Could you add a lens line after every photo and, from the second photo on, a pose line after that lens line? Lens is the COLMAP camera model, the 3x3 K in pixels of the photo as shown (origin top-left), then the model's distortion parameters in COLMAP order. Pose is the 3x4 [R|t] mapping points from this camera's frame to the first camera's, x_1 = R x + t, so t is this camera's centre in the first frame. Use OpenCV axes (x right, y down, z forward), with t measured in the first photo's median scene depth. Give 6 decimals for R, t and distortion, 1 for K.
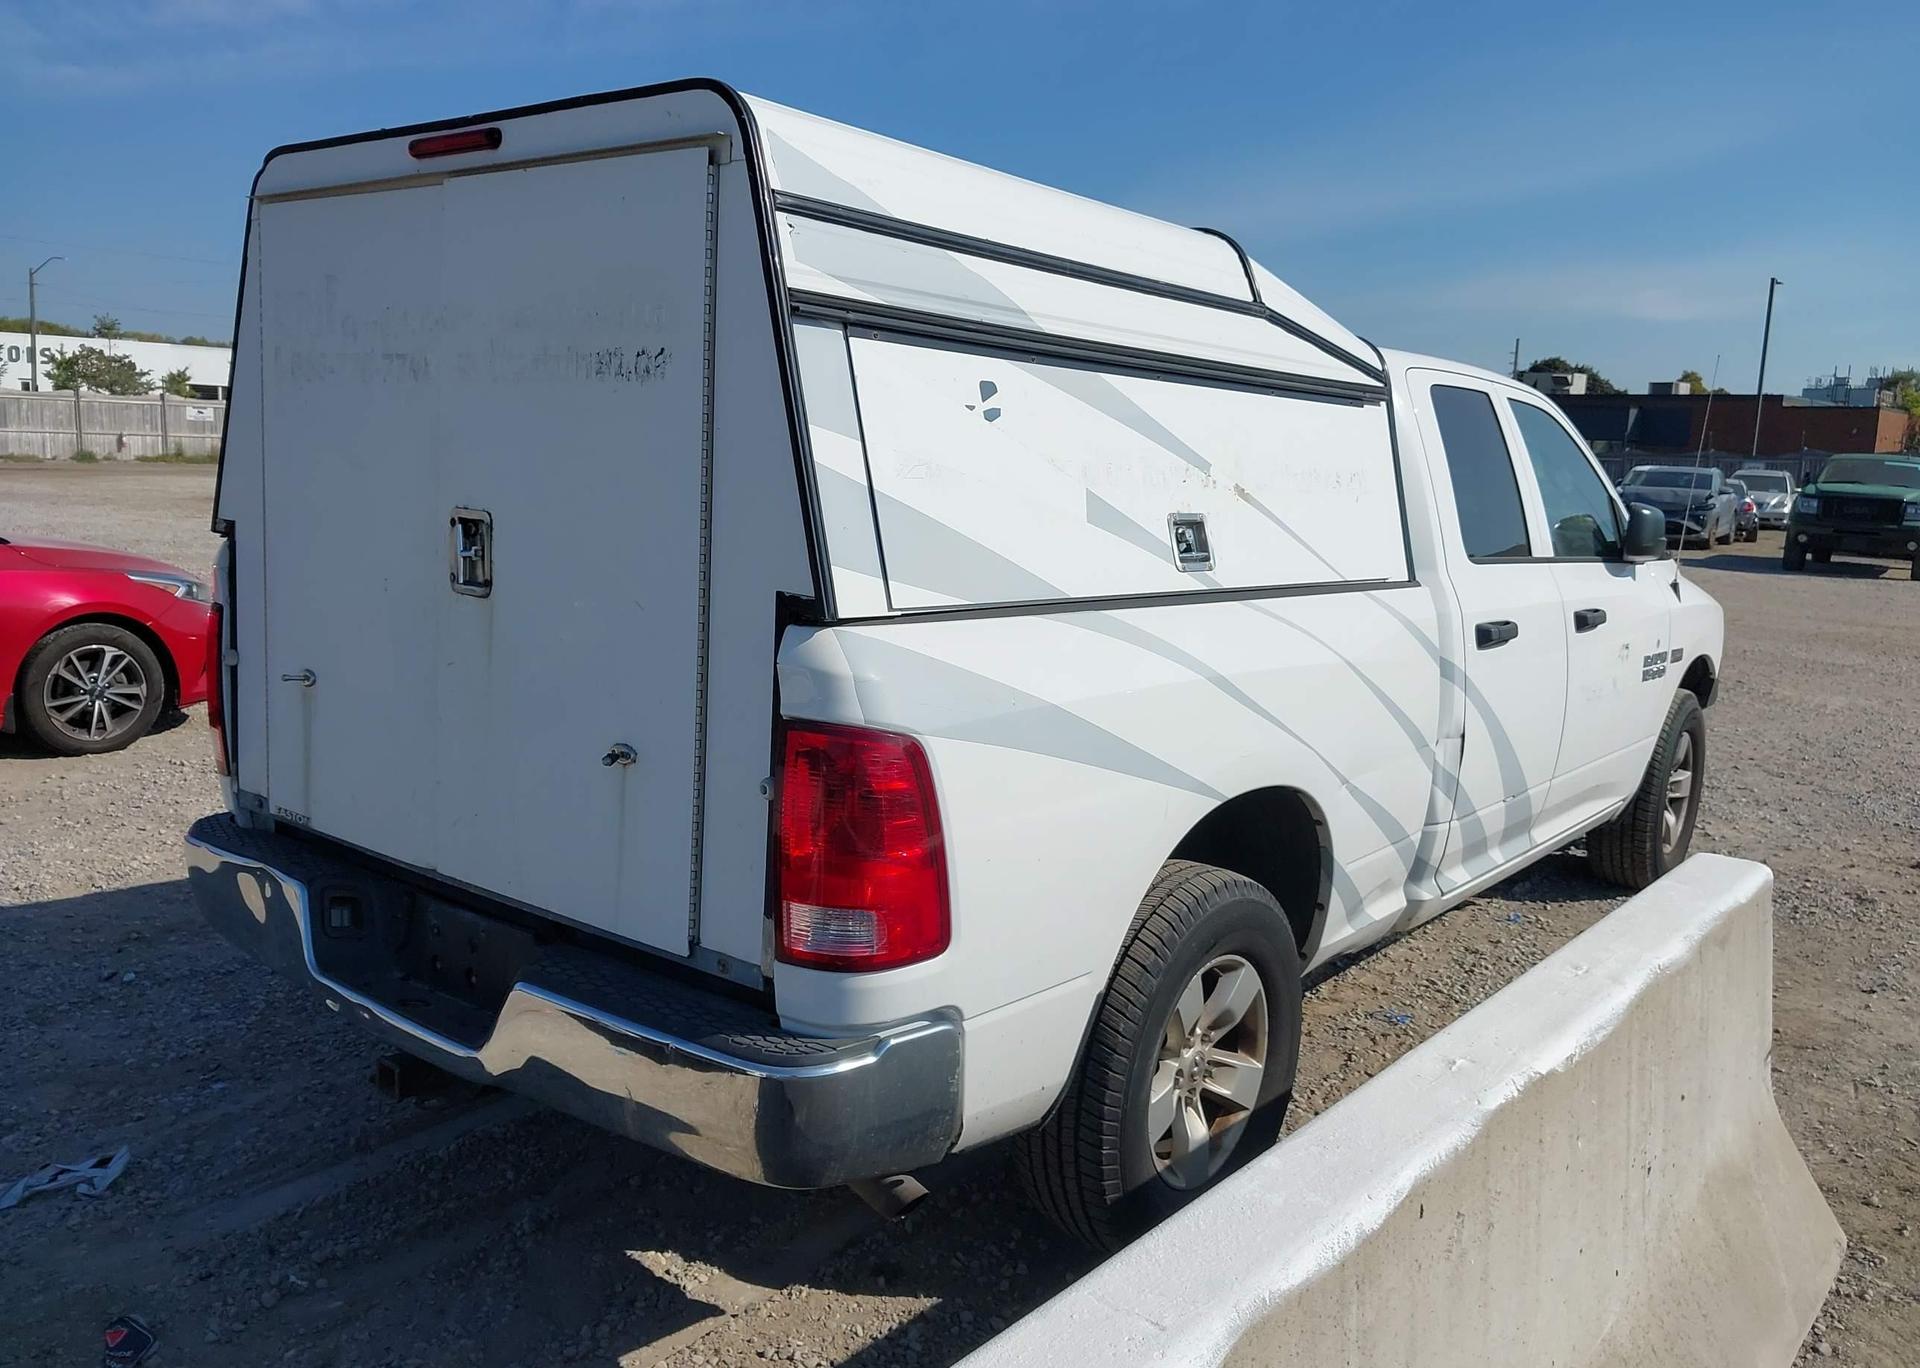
lens RADIAL K [[1551.1, 0, 969.8], [0, 1551.1, 666.9], [0, 0, 1]] dist [0.024340, -0.032875]
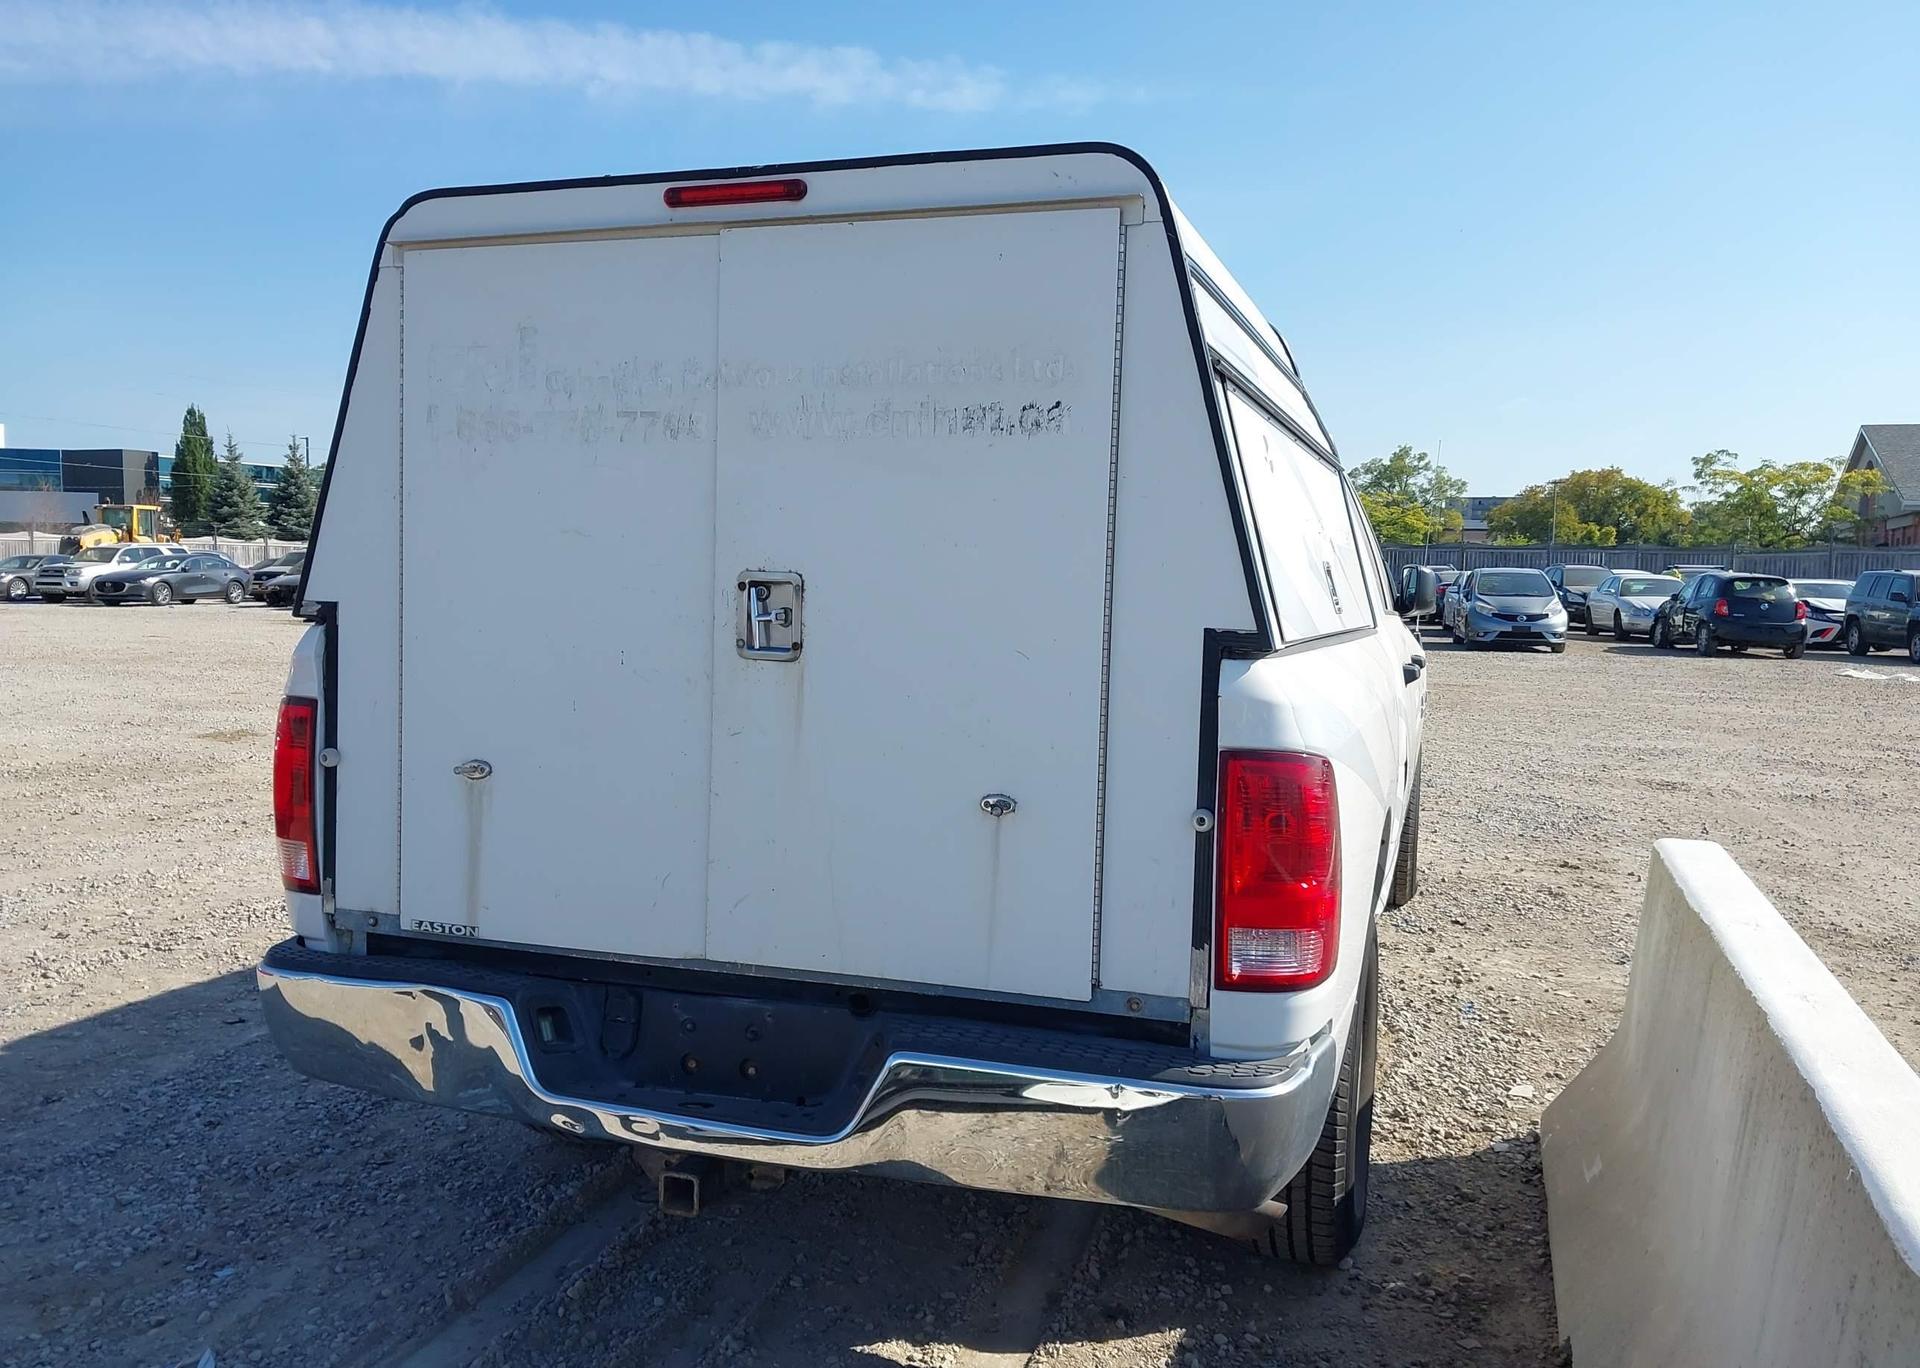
lens RADIAL K [[1551.1, 0, 983.7], [0, 1551.1, 686.3], [0, 0, 1]] dist [0.024340, -0.032875]
pose [[0.938493, -0.050548, 0.341580, -0.528630], [0.067603, 0.996980, -0.038206, 0.015154], [-0.338617, 0.058948, 0.939076, 0.060939]]
